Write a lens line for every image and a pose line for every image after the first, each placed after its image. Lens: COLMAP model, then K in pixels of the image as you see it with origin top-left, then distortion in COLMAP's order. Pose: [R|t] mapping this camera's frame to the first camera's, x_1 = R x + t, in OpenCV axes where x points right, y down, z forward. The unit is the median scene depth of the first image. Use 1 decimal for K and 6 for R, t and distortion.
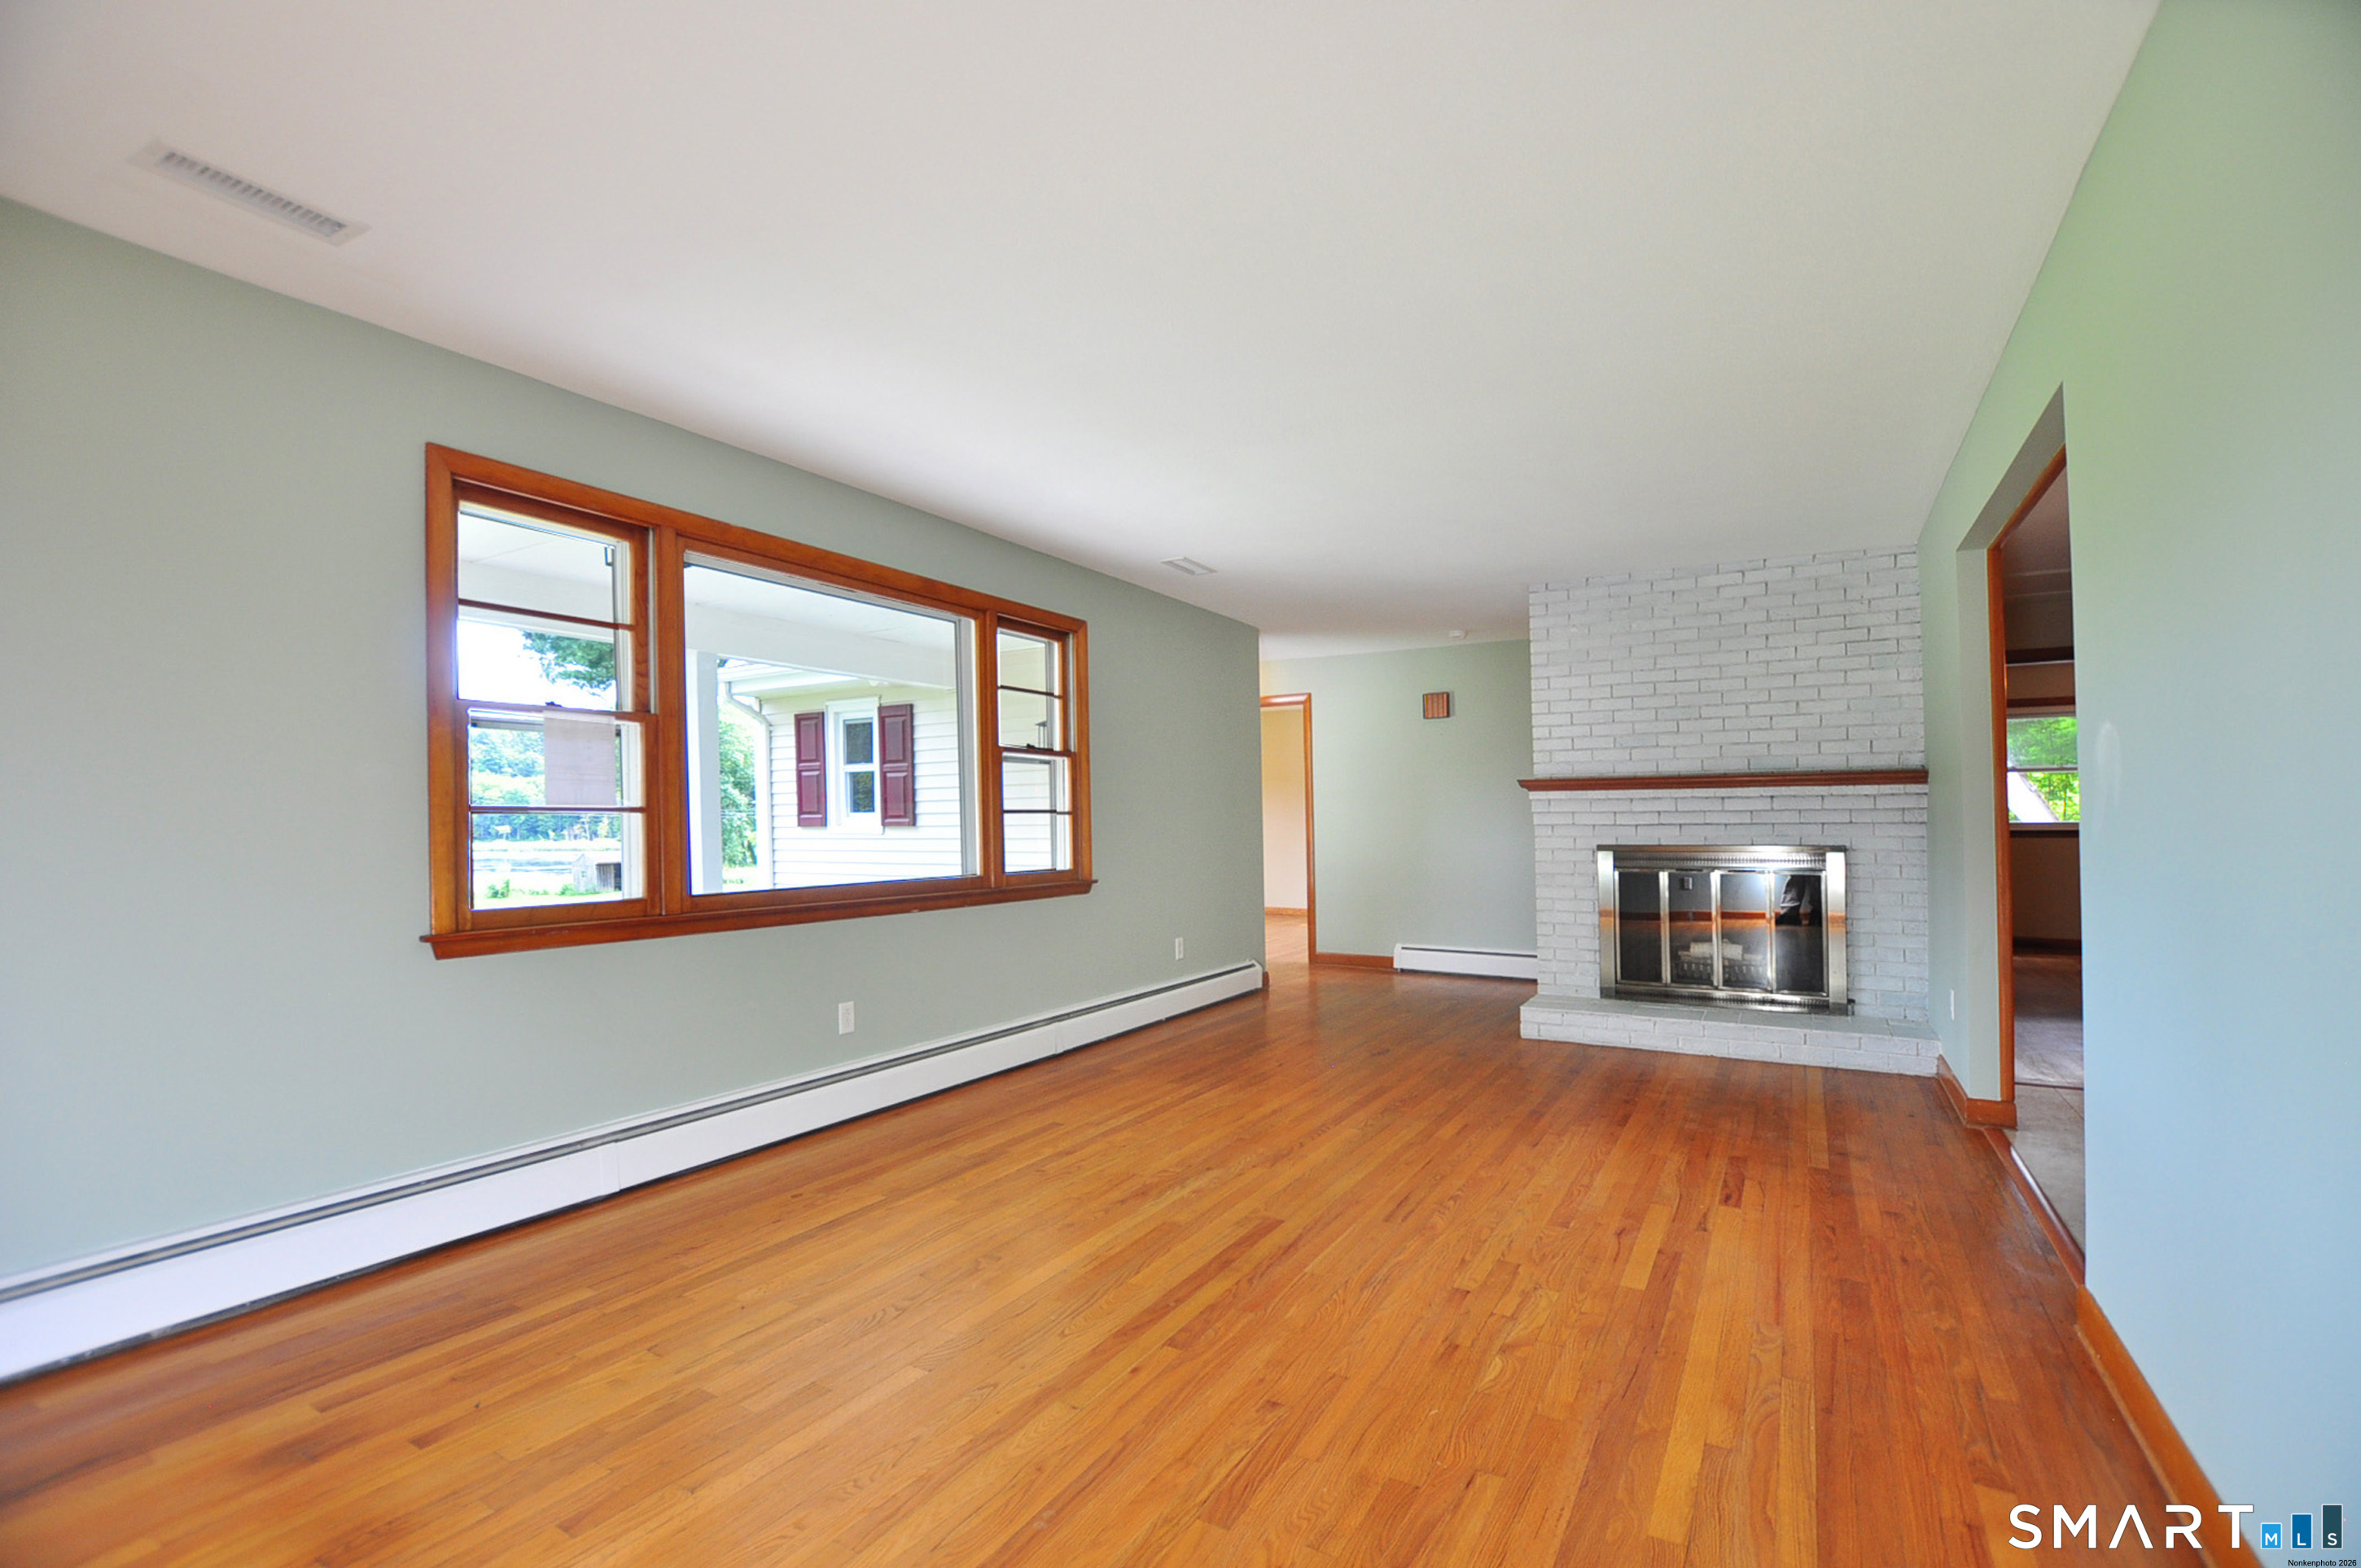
lens RADIAL K [[1043.5, 0, 1177.6], [0, 1043.5, 793.5], [0, 0, 1]] dist [-0.032264, 0.003255]
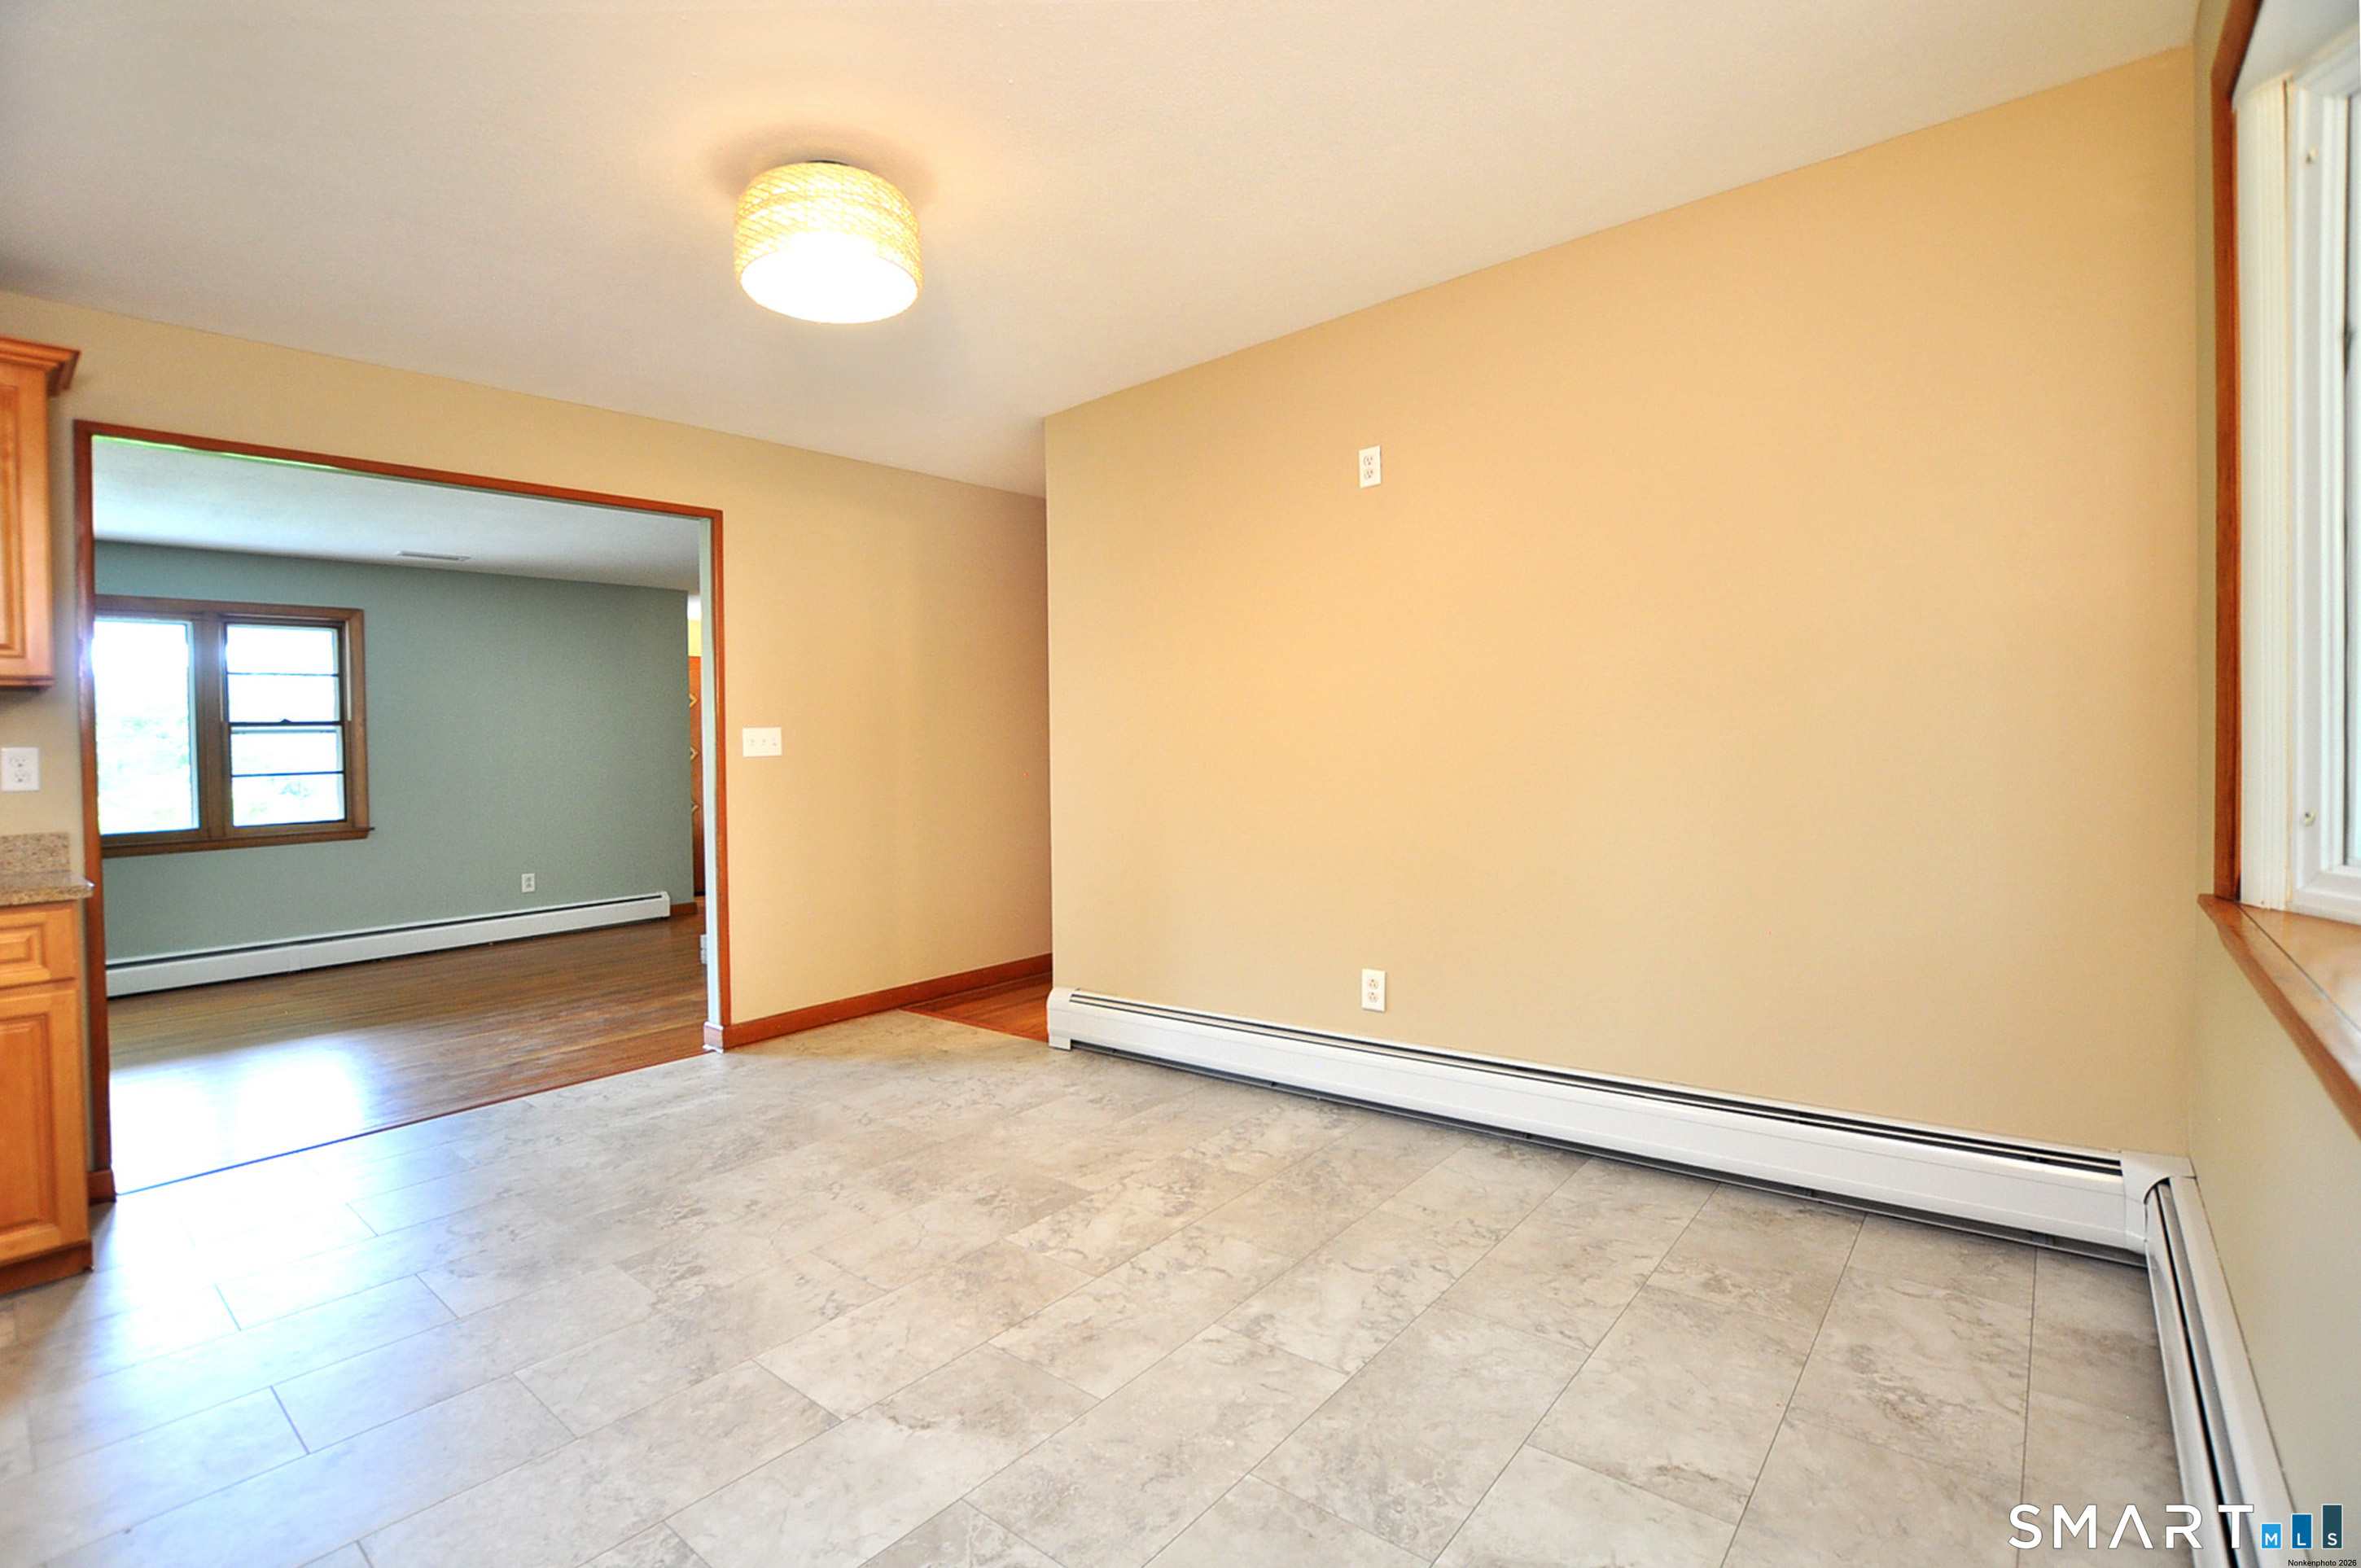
lens RADIAL K [[1043.5, 0, 1192.9], [0, 1043.5, 759.9], [0, 0, 1]] dist [-0.032264, 0.003255]
pose [[0.989732, -0.026121, -0.140529, 0.997821], [0.031348, 0.998892, 0.035111, -0.006097], [0.139456, -0.039155, 0.989454, -0.015475]]
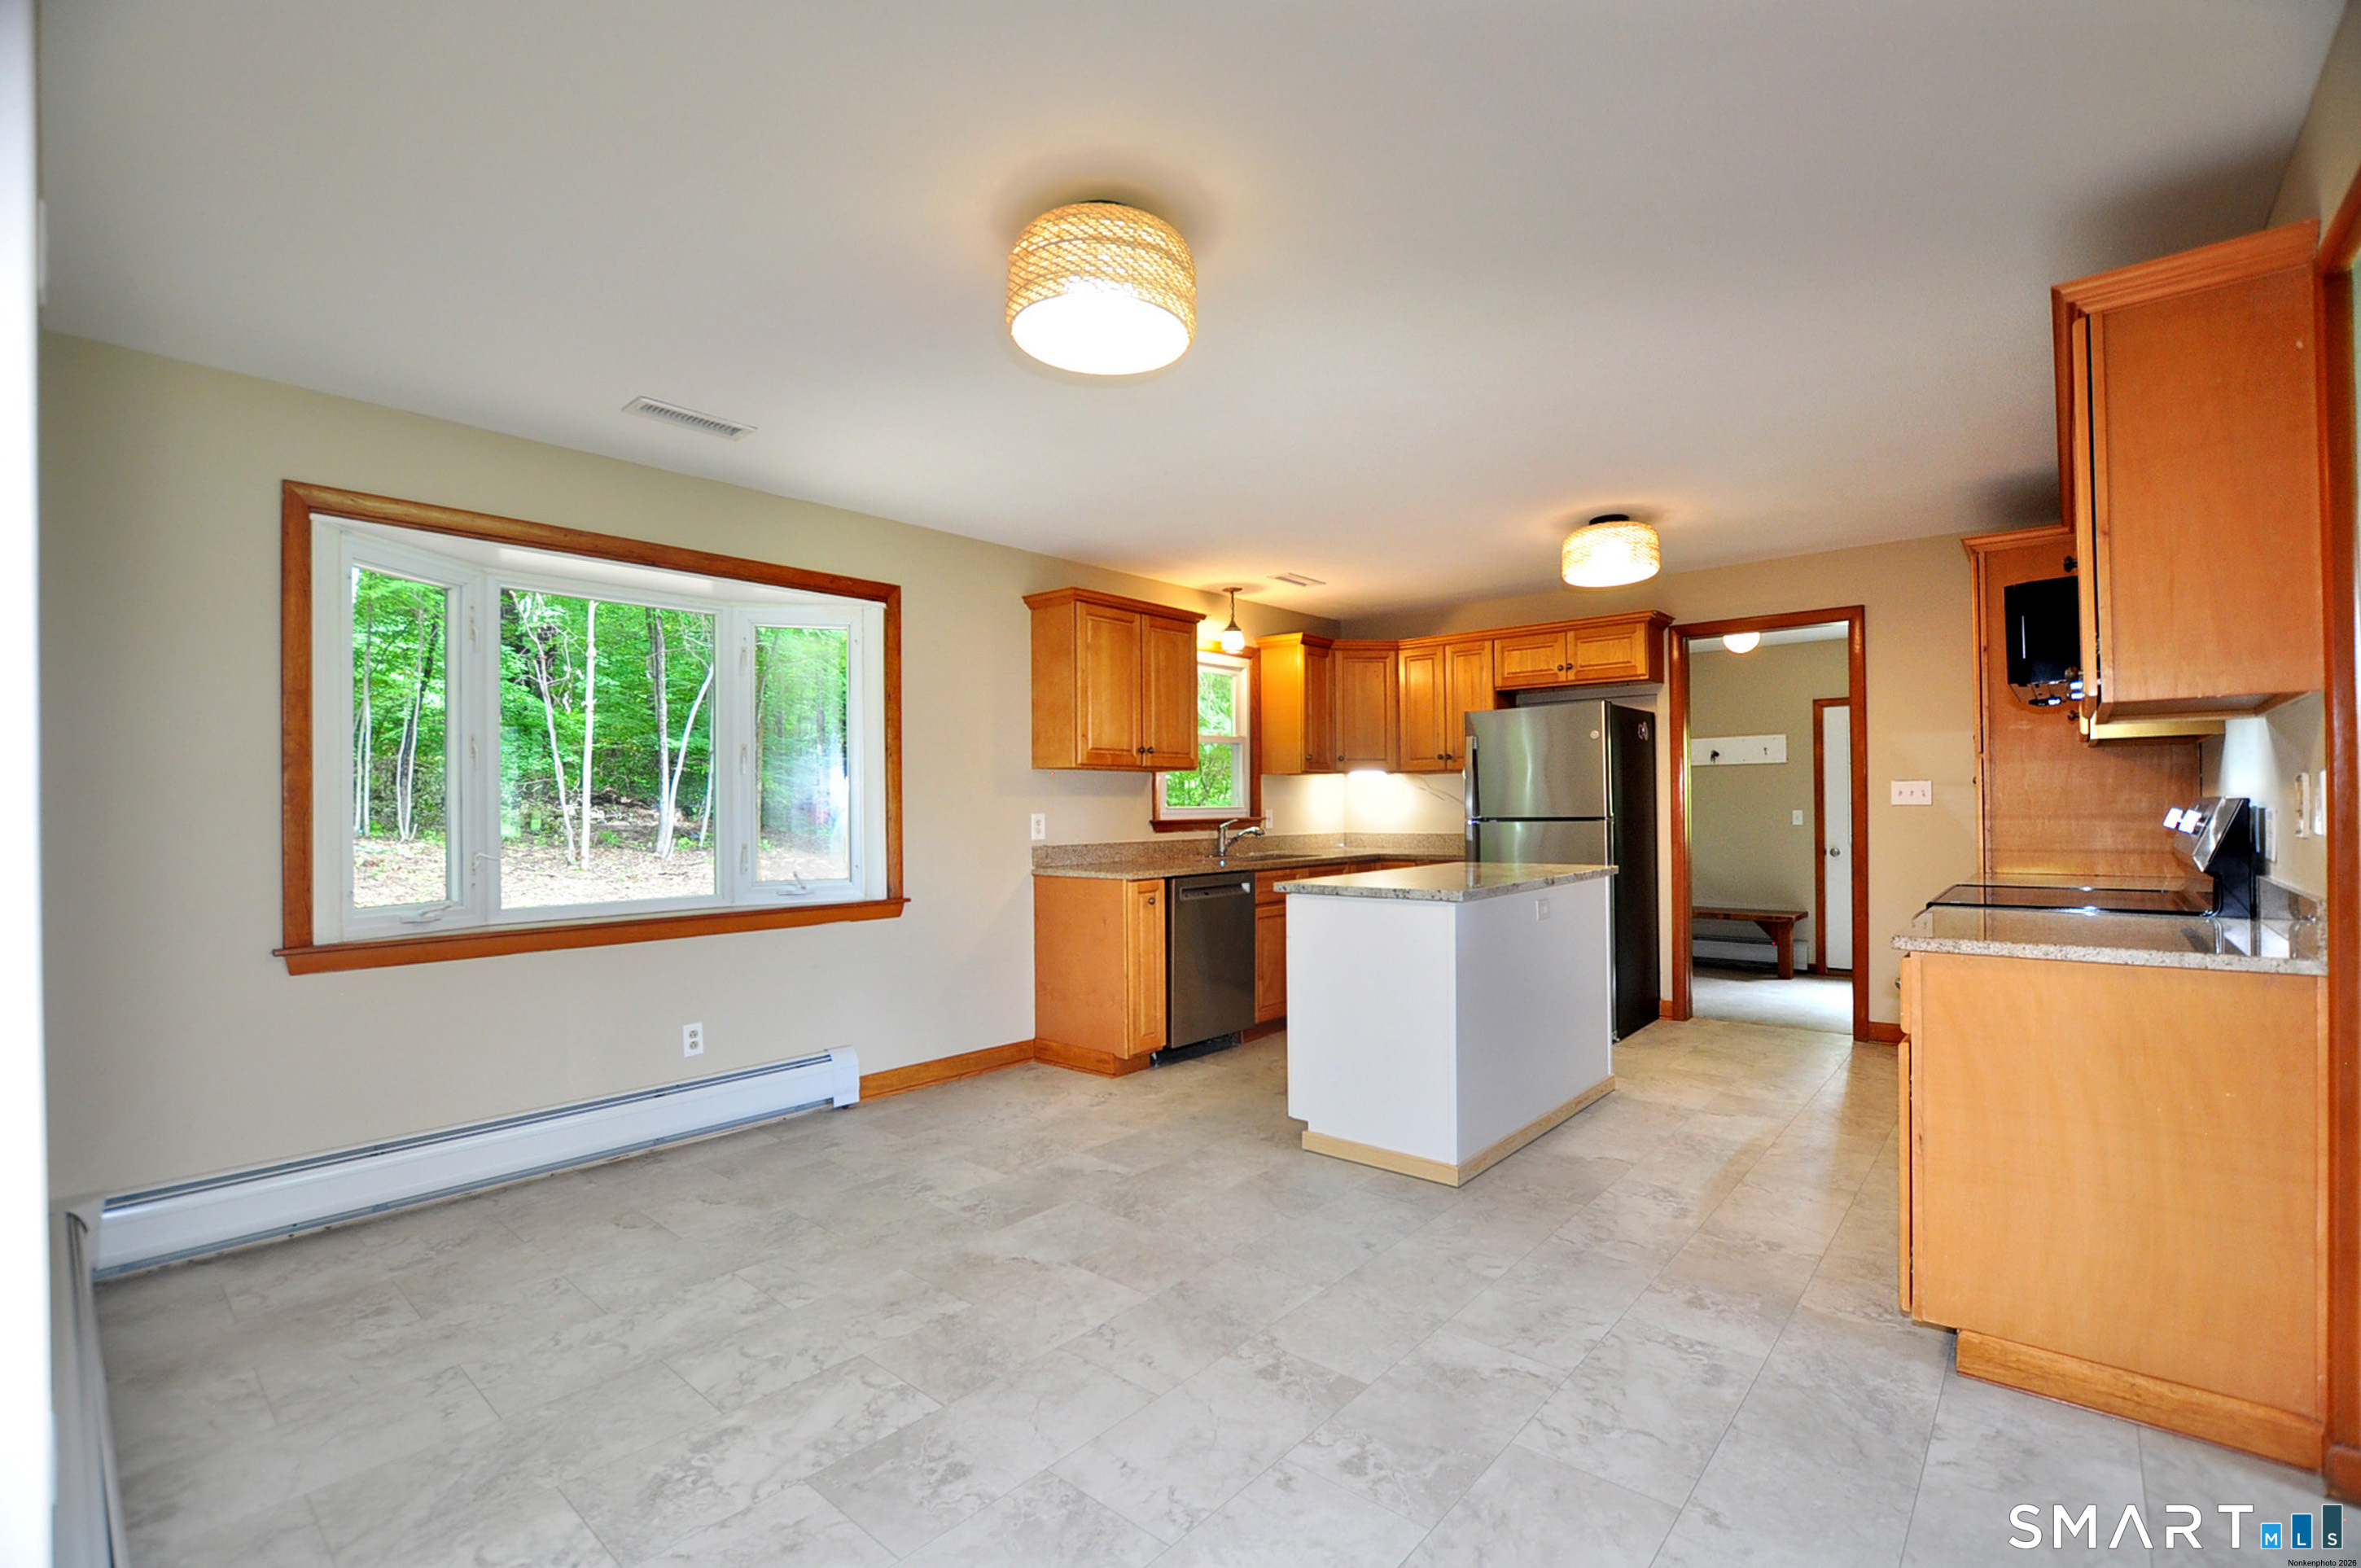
lens RADIAL K [[1043.5, 0, 1199.2], [0, 1043.5, 798.4], [0, 0, 1]] dist [-0.032264, 0.003255]
pose [[-0.984994, 0.023313, 0.171007, 0.680311], [0.017580, 0.999234, -0.034963, -0.000284], [-0.171691, -0.031432, -0.984649, 0.783121]]
